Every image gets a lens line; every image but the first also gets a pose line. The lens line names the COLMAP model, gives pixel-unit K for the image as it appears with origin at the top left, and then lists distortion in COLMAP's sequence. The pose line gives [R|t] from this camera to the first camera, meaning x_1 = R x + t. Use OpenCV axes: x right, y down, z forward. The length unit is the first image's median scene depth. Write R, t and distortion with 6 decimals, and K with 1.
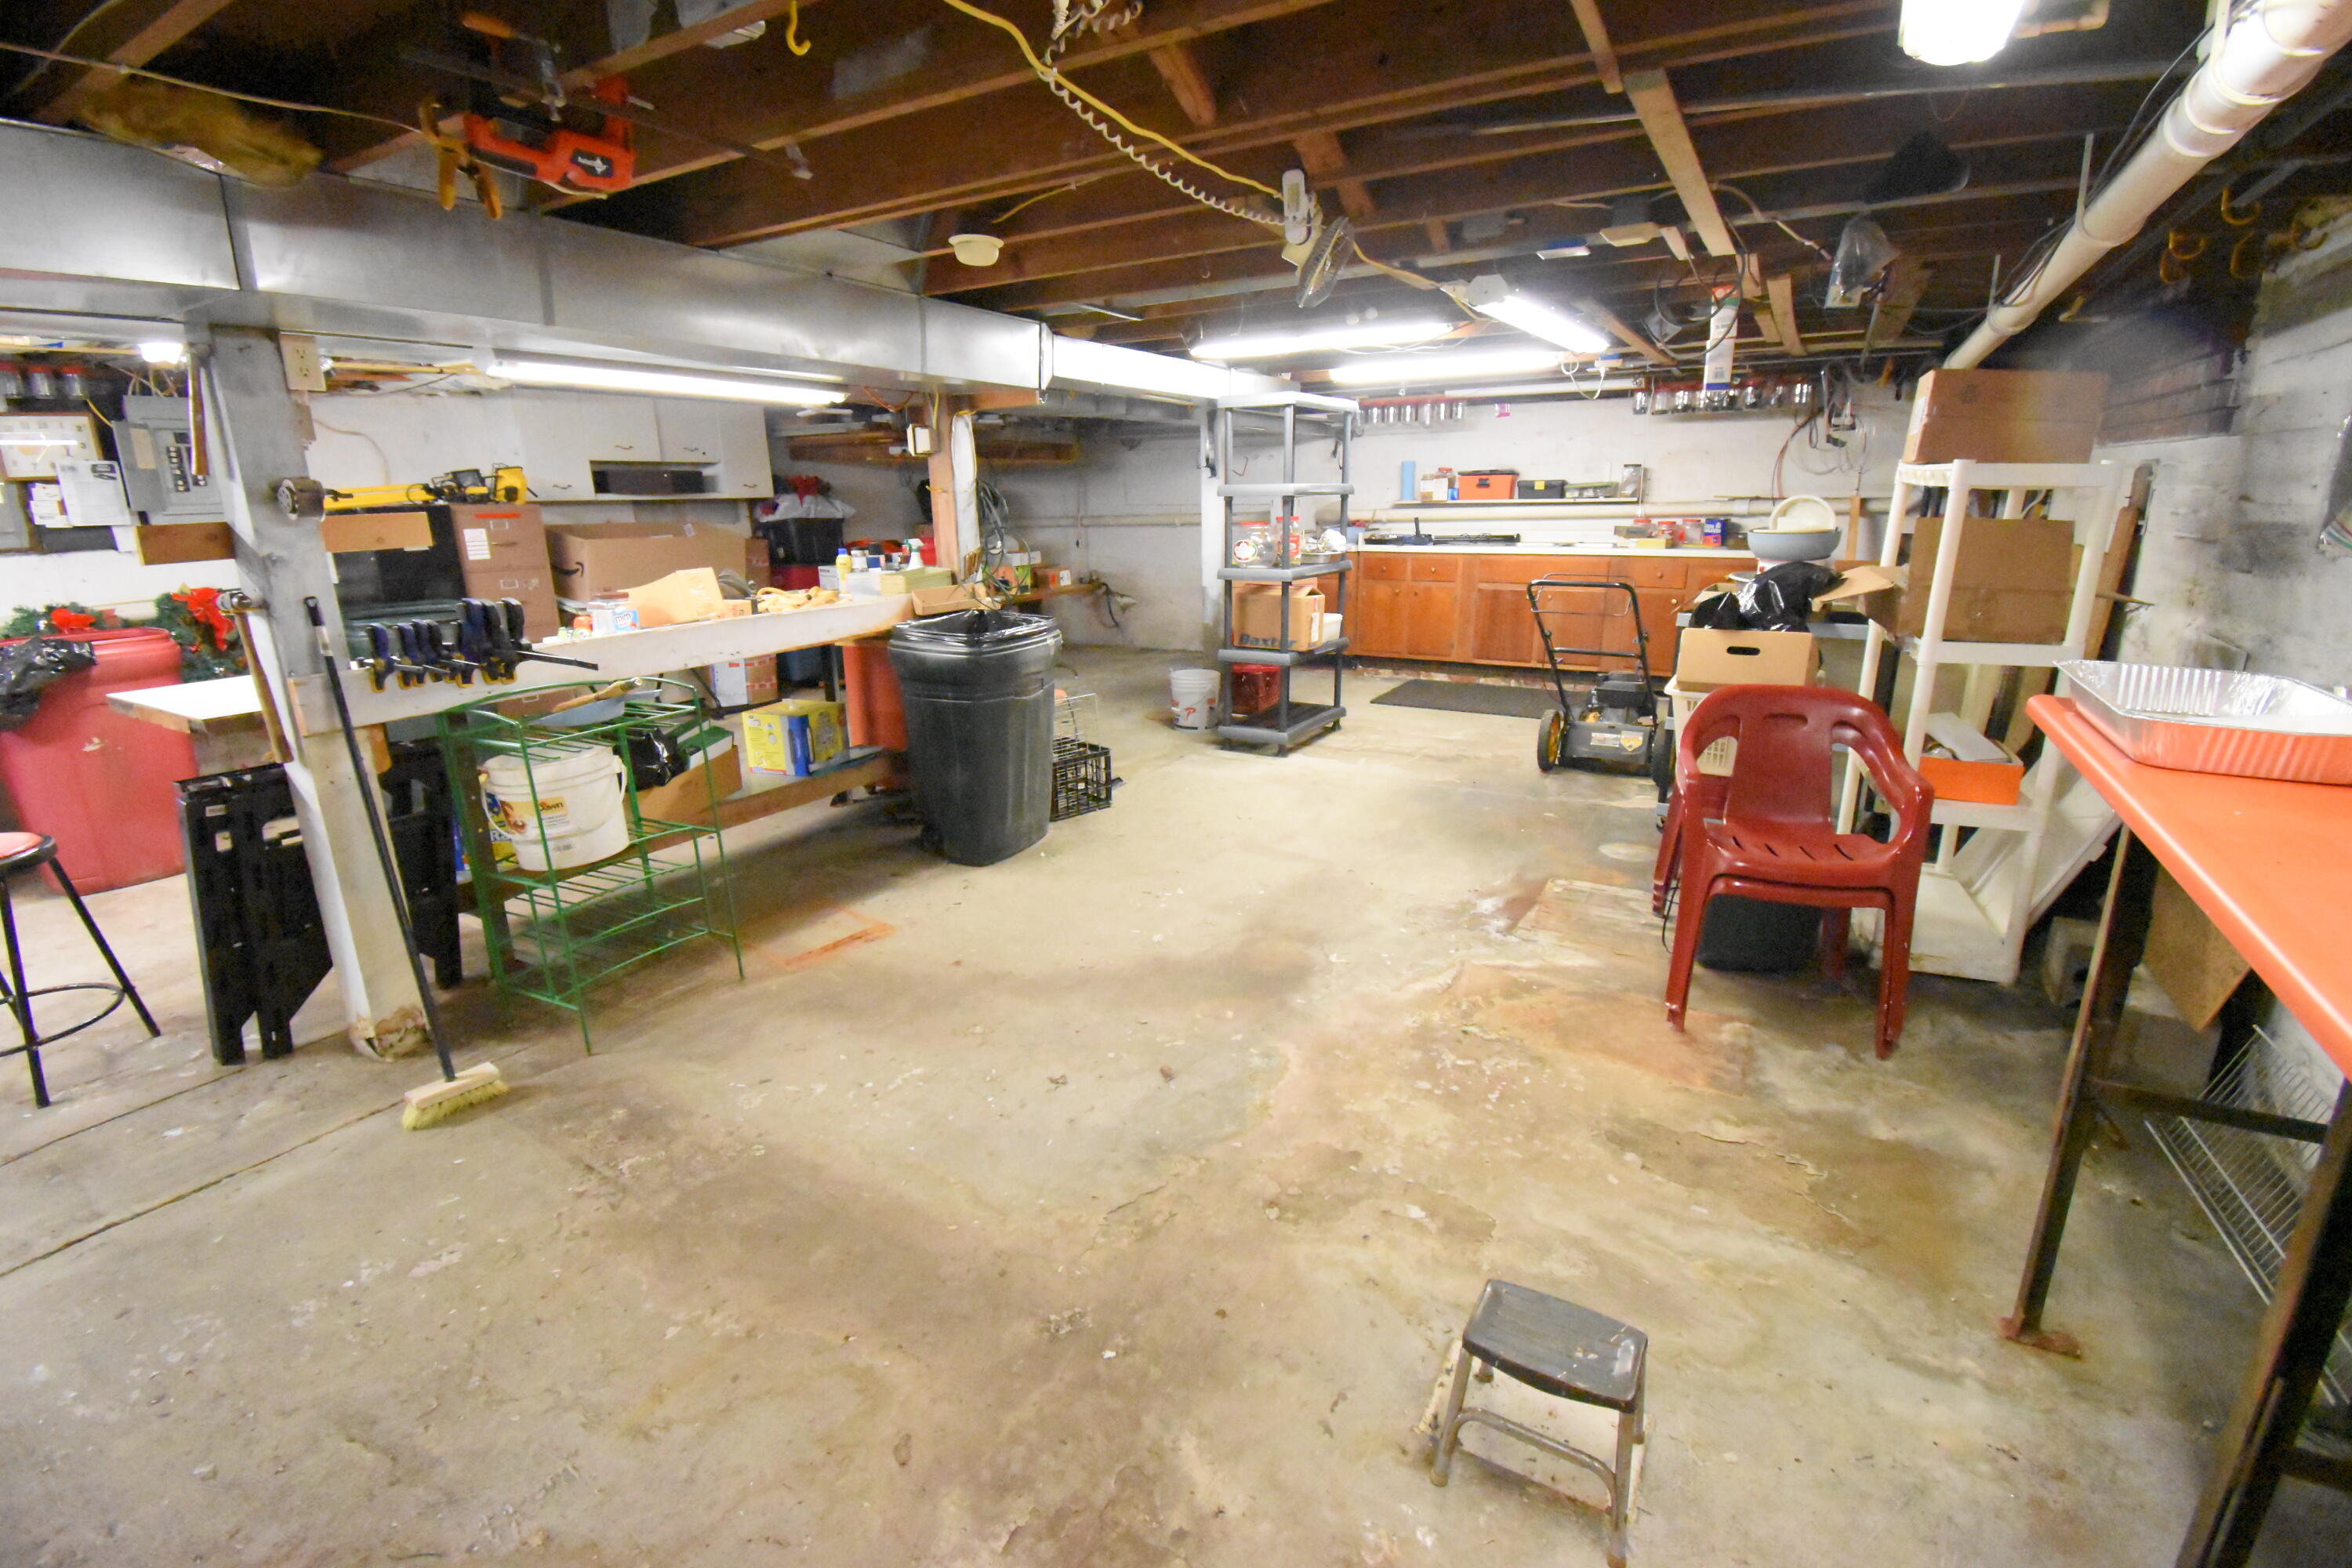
lens RADIAL K [[1038.9, 0, 1177.1], [0, 1038.9, 789.6], [0, 0, 1]] dist [-0.017615, -0.000791]
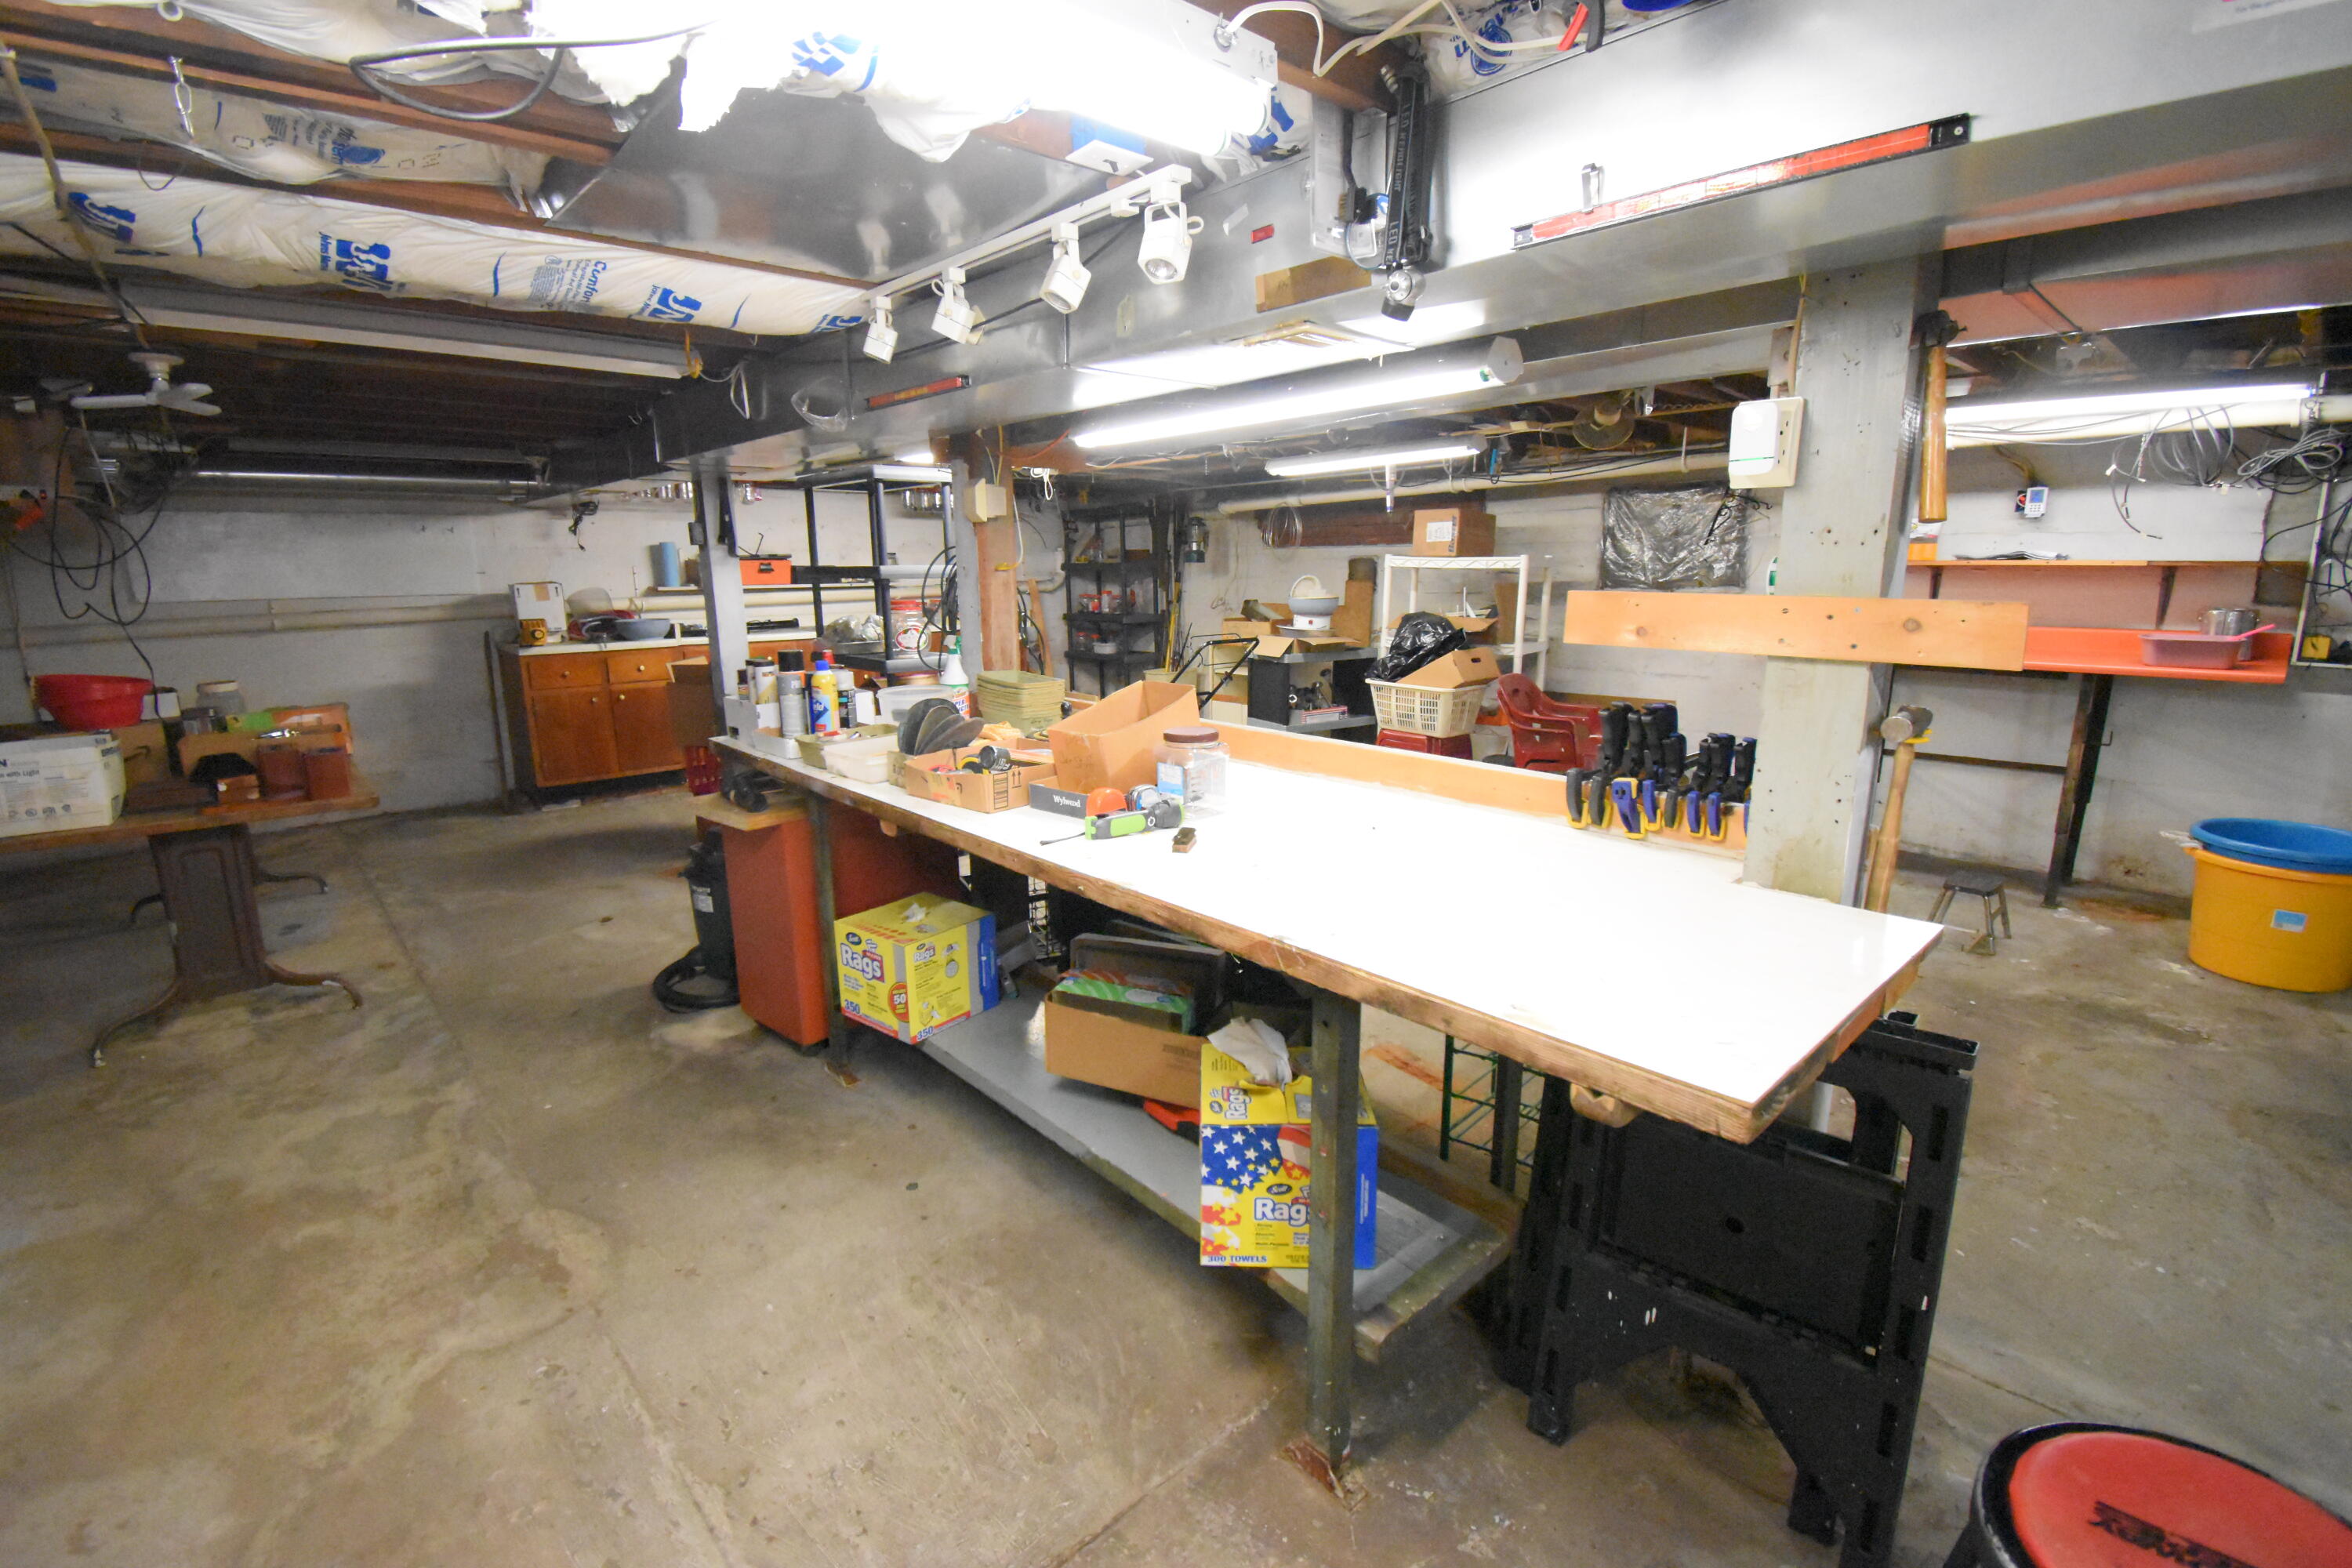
lens RADIAL K [[1038.9, 0, 1174.5], [0, 1038.9, 782.3], [0, 0, 1]] dist [-0.017615, -0.000791]
pose [[0.296268, -0.182993, 0.937411, -2.216753], [0.263408, 0.959065, 0.103970, -0.450022], [-0.918064, 0.216118, 0.332342, 1.612501]]
